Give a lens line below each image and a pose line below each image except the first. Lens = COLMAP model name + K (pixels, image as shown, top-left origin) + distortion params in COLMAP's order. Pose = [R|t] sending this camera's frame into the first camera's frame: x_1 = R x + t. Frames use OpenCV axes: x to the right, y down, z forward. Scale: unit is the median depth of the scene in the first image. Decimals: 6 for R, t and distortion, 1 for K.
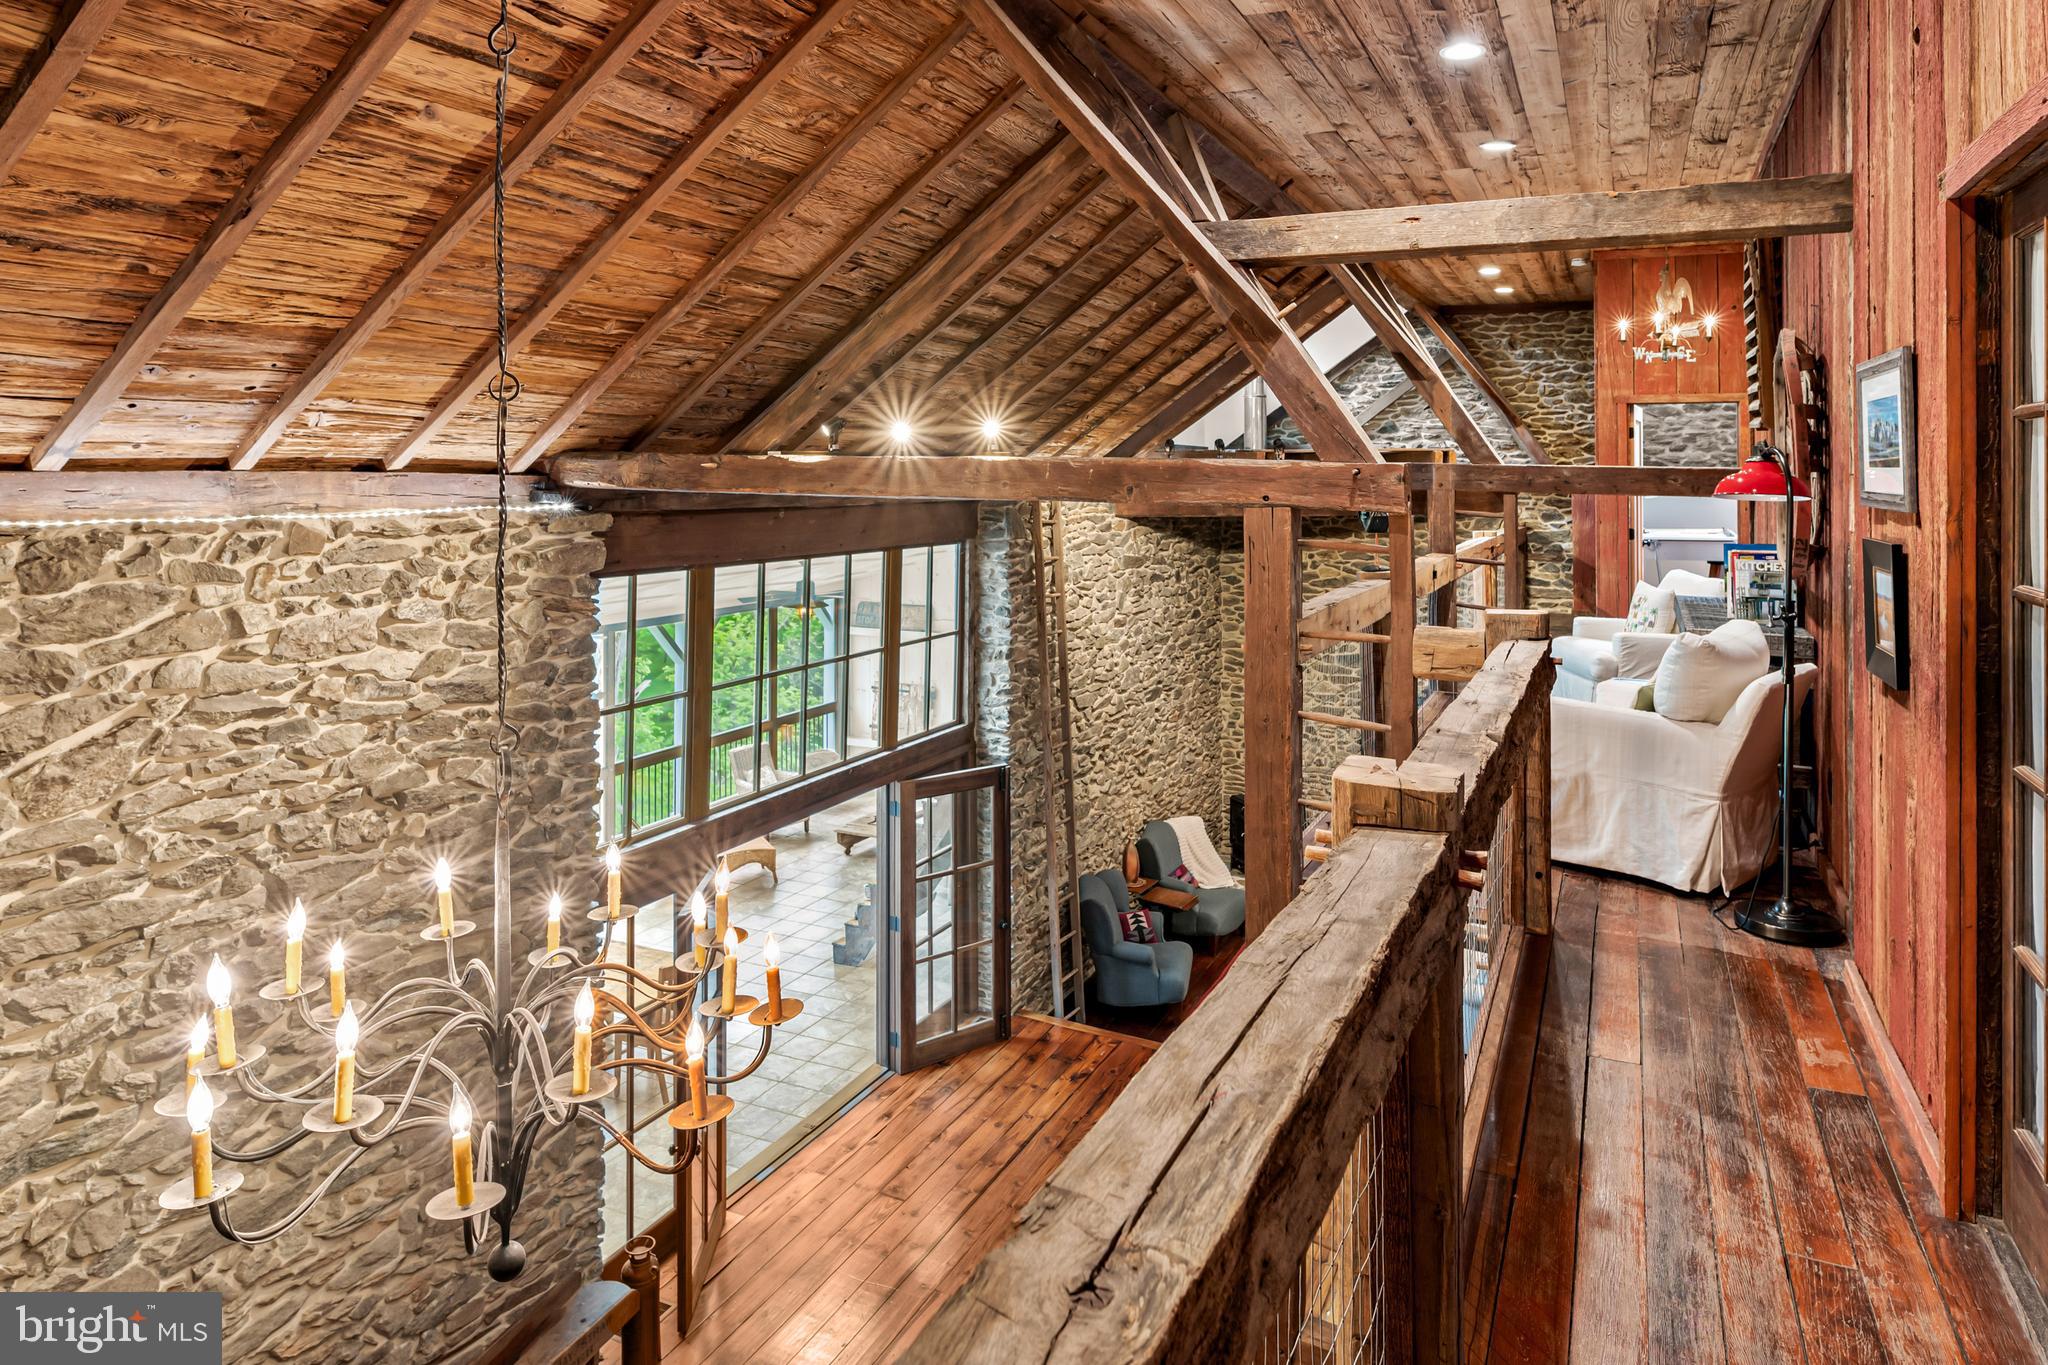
lens RADIAL K [[967.9, 0, 1024.0], [0, 967.9, 682.5], [0, 0, 1]] dist [-0.000173, -0.000003]
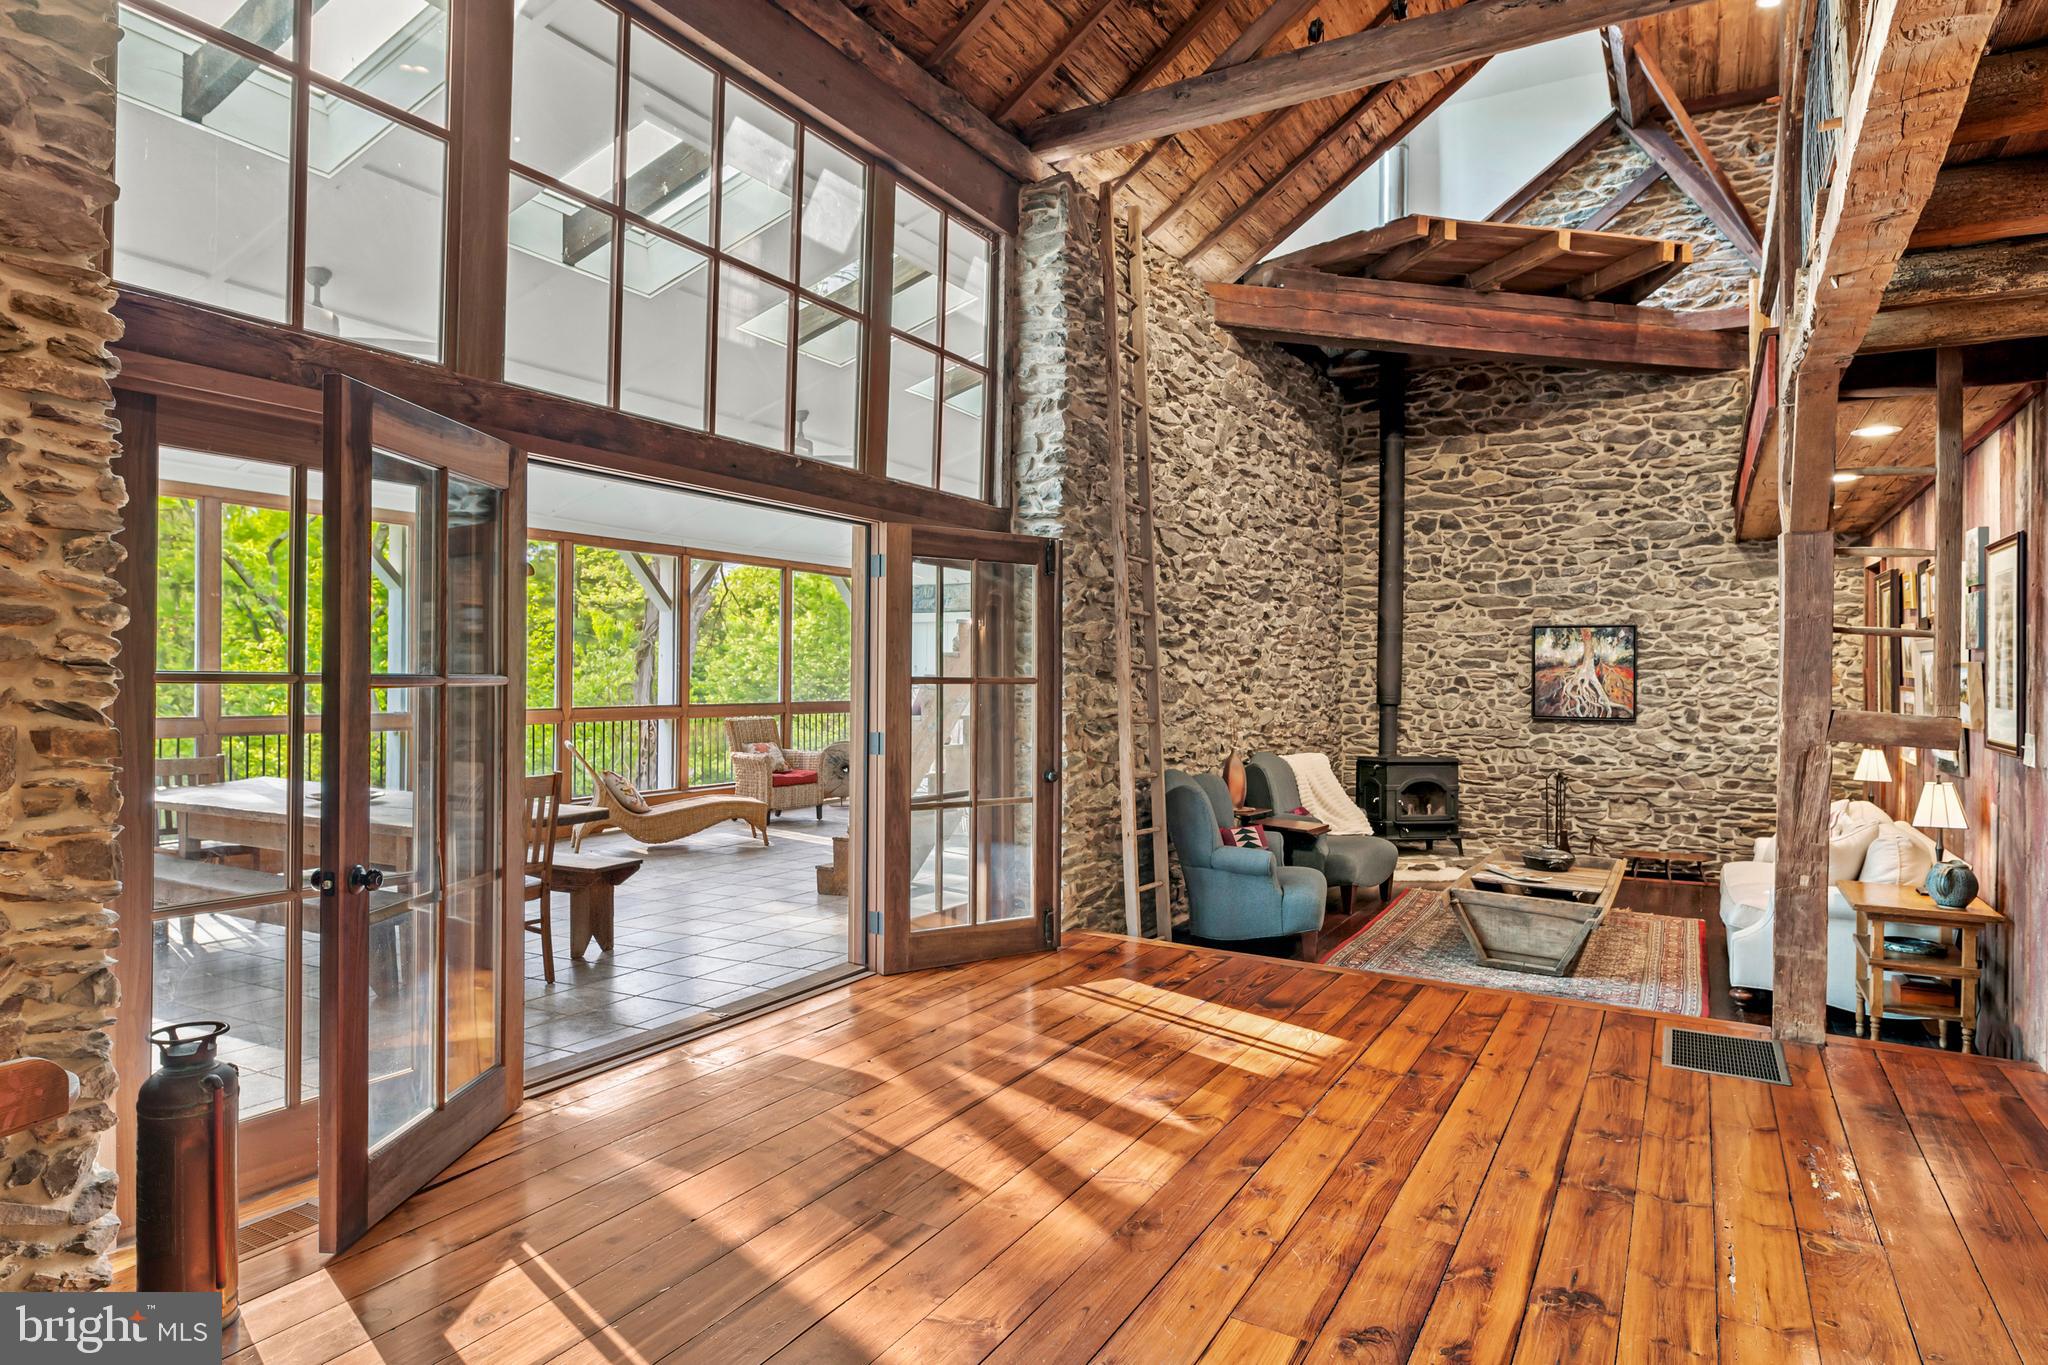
lens RADIAL K [[1184.4, 0, 1024.0], [0, 1184.4, 682.5], [0, 0, 1]] dist [0.001883, 0.000382]
pose [[0.998446, 0.007351, -0.055243, 0.004107], [-0.006313, 0.999801, 0.018936, 0.146760], [0.055371, -0.018558, 0.998293, 0.174309]]
